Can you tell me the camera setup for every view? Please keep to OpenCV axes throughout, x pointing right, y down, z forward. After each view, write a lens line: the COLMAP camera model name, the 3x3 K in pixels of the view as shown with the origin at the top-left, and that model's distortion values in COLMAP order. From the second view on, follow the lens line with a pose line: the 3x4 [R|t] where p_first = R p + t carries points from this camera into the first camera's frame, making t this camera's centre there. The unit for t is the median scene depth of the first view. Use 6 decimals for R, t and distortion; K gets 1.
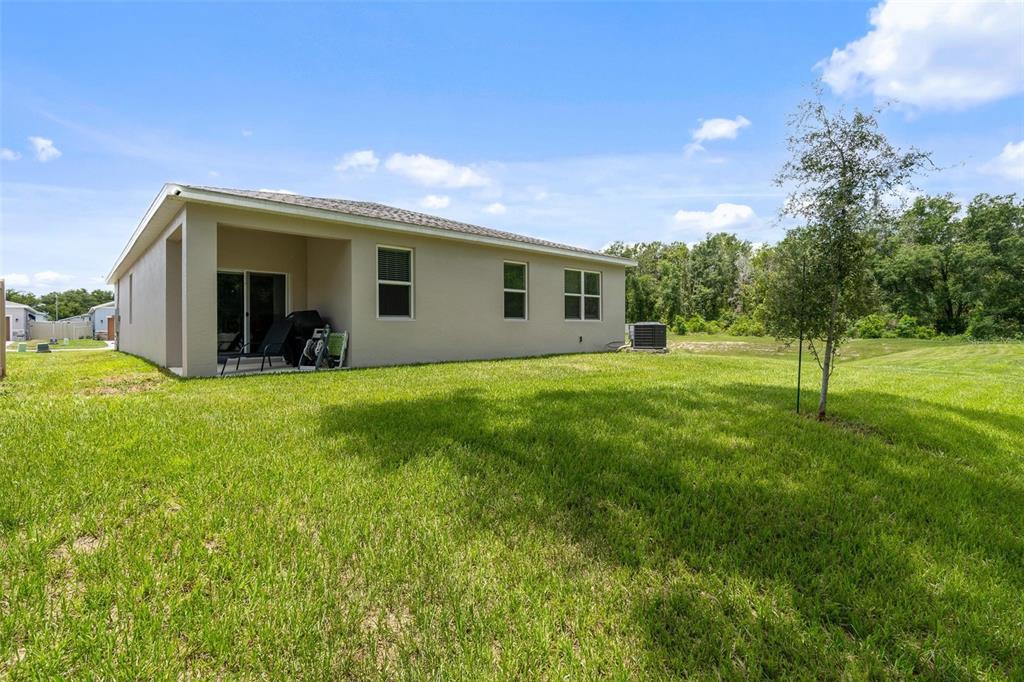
lens RADIAL K [[475.6, 0, 518.5], [0, 475.6, 340.3], [0, 0, 1]] dist [-0.000282, -0.000016]
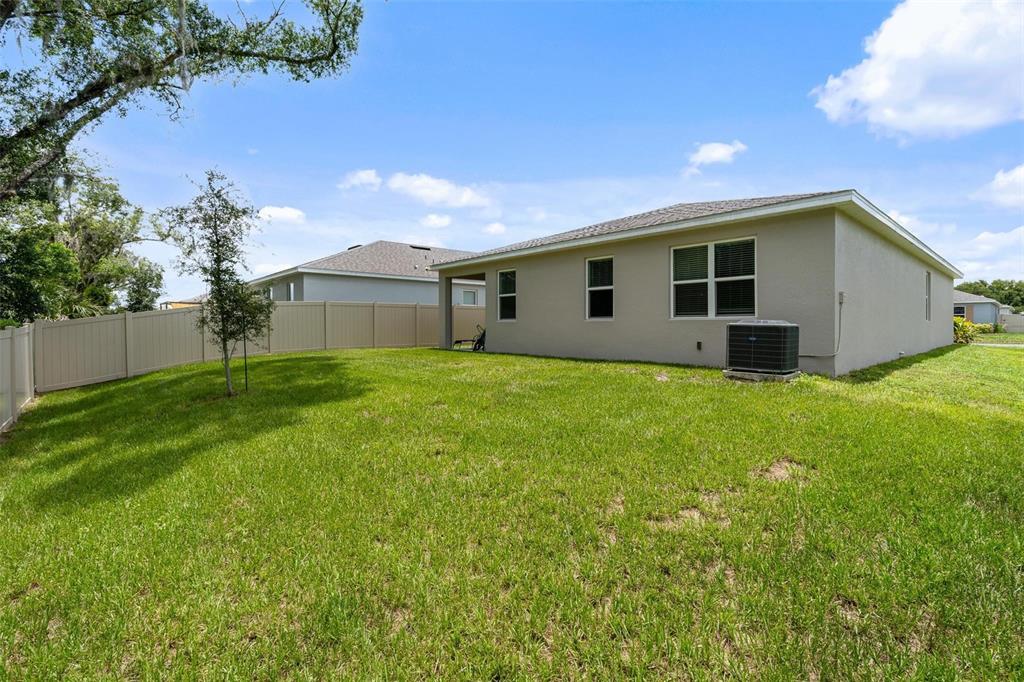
lens RADIAL K [[475.6, 0, 518.9], [0, 475.6, 333.0], [0, 0, 1]] dist [-0.000282, -0.000016]
pose [[0.002302, 0.014447, -0.999893, 0.860639], [-0.029395, 0.999465, 0.014373, -0.023473], [0.999565, 0.029359, 0.002725, 0.783472]]
